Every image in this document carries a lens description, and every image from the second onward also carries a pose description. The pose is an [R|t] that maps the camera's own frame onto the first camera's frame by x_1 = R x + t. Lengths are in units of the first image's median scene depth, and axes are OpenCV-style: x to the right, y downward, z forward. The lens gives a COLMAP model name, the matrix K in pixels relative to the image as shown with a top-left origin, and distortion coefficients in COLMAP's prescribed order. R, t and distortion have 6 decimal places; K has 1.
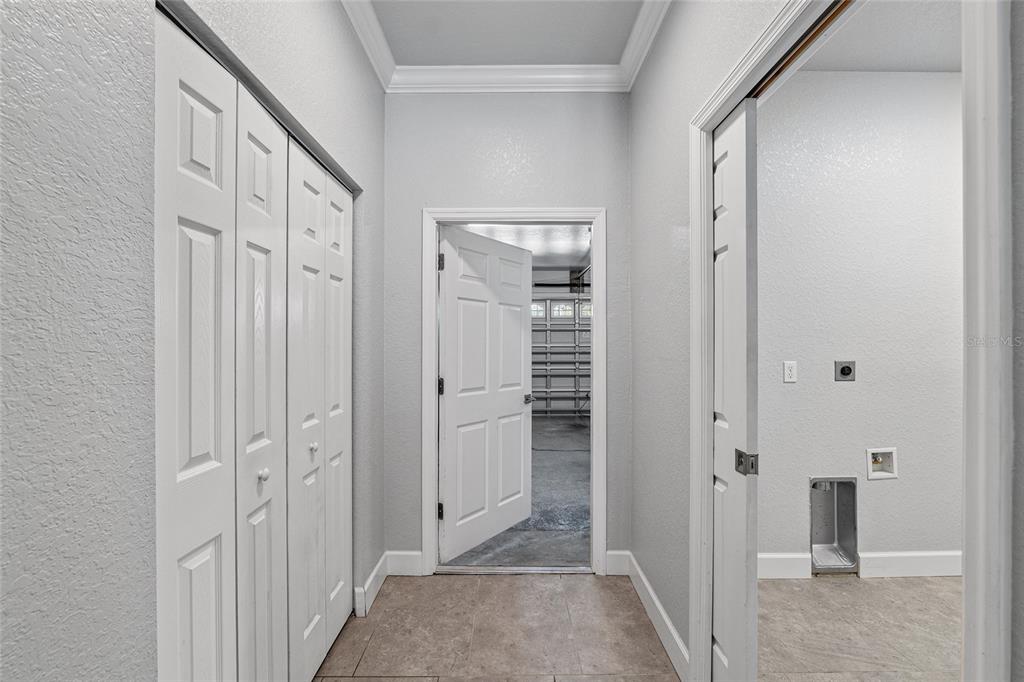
lens RADIAL K [[437.8, 0, 512.2], [0, 437.8, 350.1], [0, 0, 1]] dist [-0.008586, 0.001339]
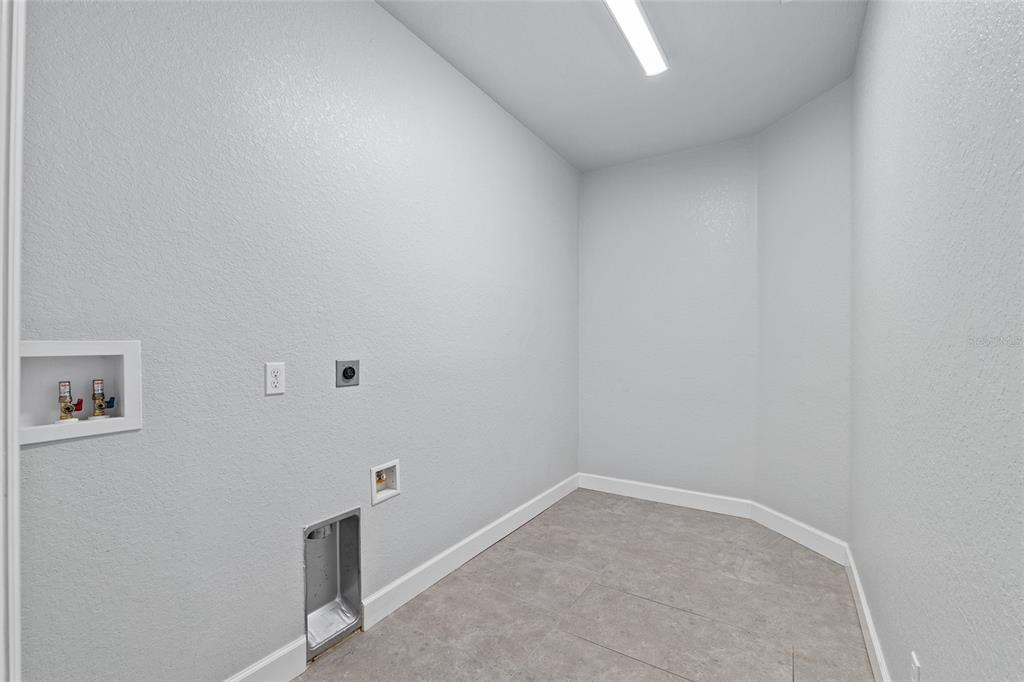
lens RADIAL K [[430.6, 0, 512.6], [0, 430.6, 346.7], [0, 0, 1]] dist [-0.007136, 0.000277]
pose [[0.543788, 0.004641, 0.839210, 0.285331], [-0.004344, 0.999987, -0.002716, 0.002133], [-0.839212, -0.002169, 0.543801, 0.344922]]
